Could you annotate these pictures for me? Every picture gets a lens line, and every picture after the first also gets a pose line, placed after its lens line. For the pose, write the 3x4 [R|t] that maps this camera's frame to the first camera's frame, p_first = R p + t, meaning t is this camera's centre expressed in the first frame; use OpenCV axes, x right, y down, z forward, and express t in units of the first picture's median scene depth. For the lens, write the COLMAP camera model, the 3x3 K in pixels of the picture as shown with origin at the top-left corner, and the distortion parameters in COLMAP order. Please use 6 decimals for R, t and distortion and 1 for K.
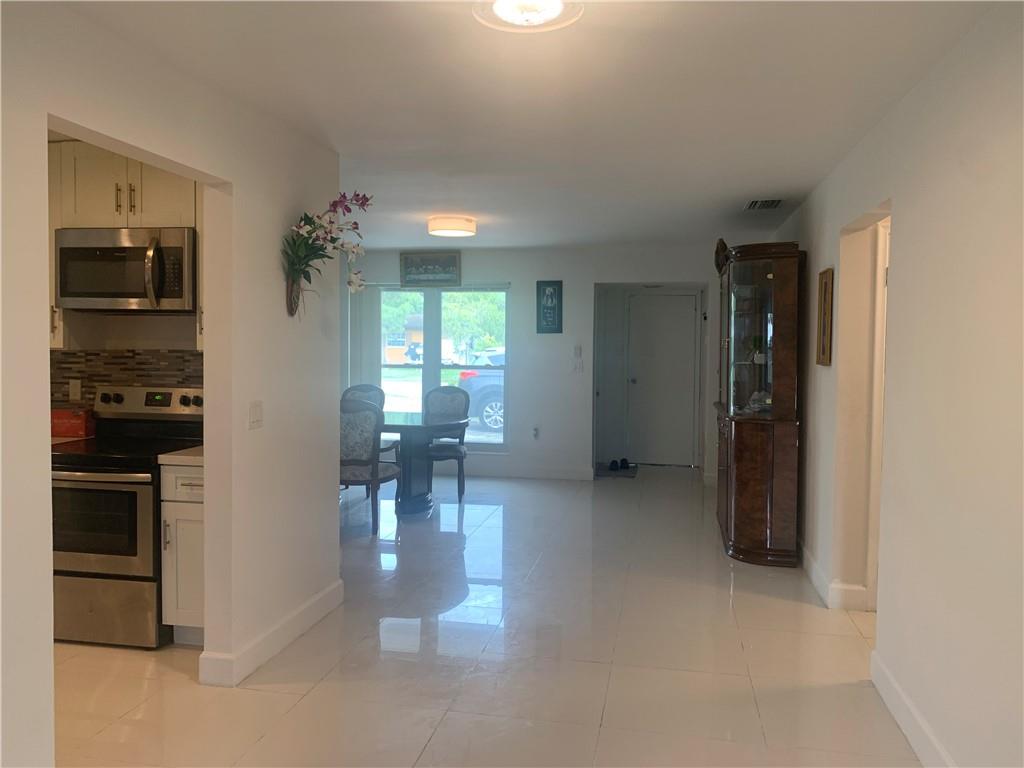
lens RADIAL K [[783.5, 0, 508.4], [0, 783.5, 377.0], [0, 0, 1]] dist [0.064160, -0.097005]
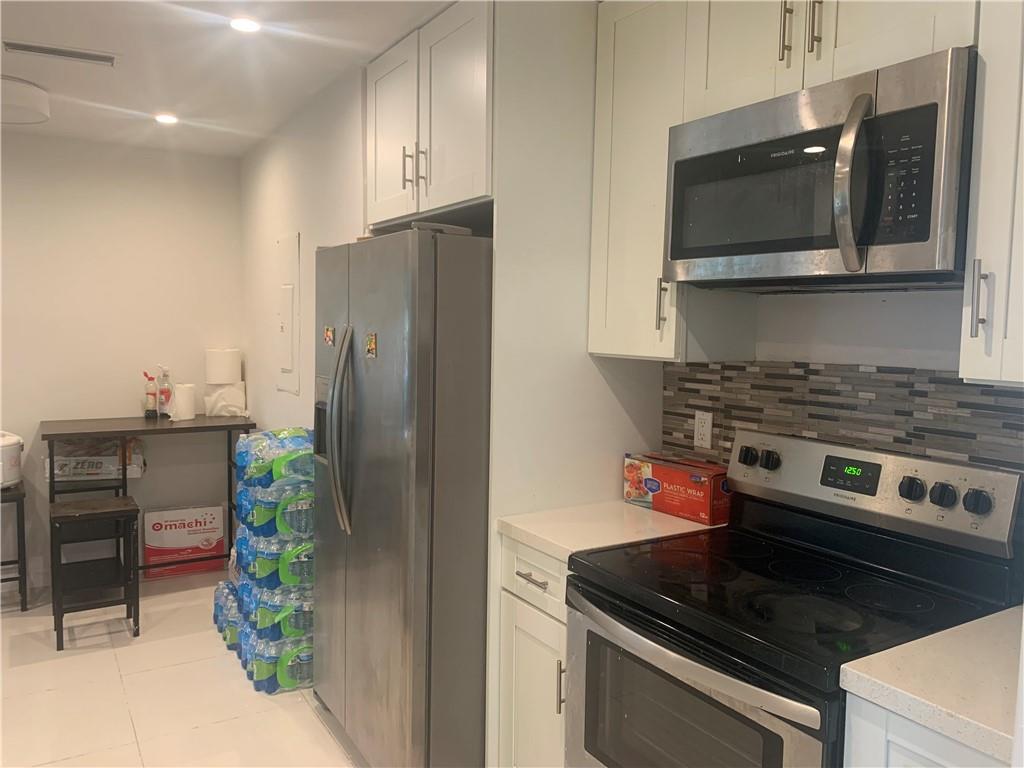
lens RADIAL K [[783.5, 0, 508.4], [0, 783.5, 377.0], [0, 0, 1]] dist [0.064160, -0.097005]
pose [[0.674909, 0.050887, -0.736144, -0.240084], [-0.038069, 0.998692, 0.034133, -0.036032], [0.736918, 0.004987, 0.675964, 0.539391]]
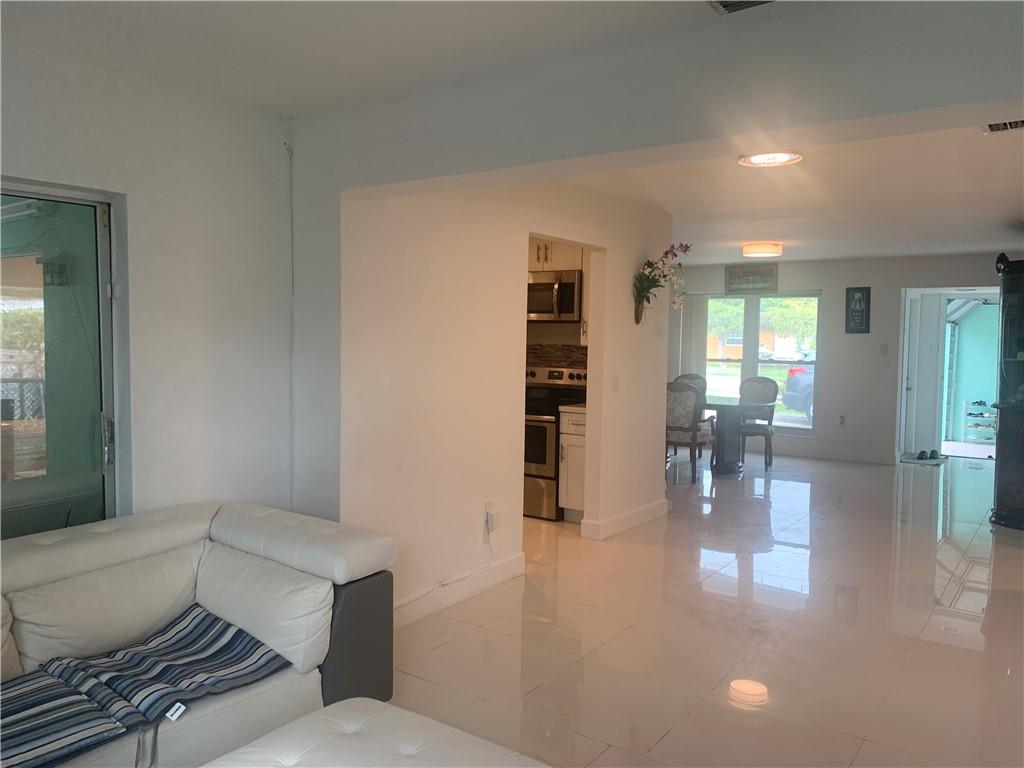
lens RADIAL K [[805.2, 0, 490.4], [0, 805.2, 389.6], [0, 0, 1]] dist [0.008060, -0.001607]
pose [[0.902509, 0.031760, -0.429499, 0.142959], [-0.024395, 0.999446, 0.022644, 0.023279], [0.429980, -0.009958, 0.902783, -0.537083]]
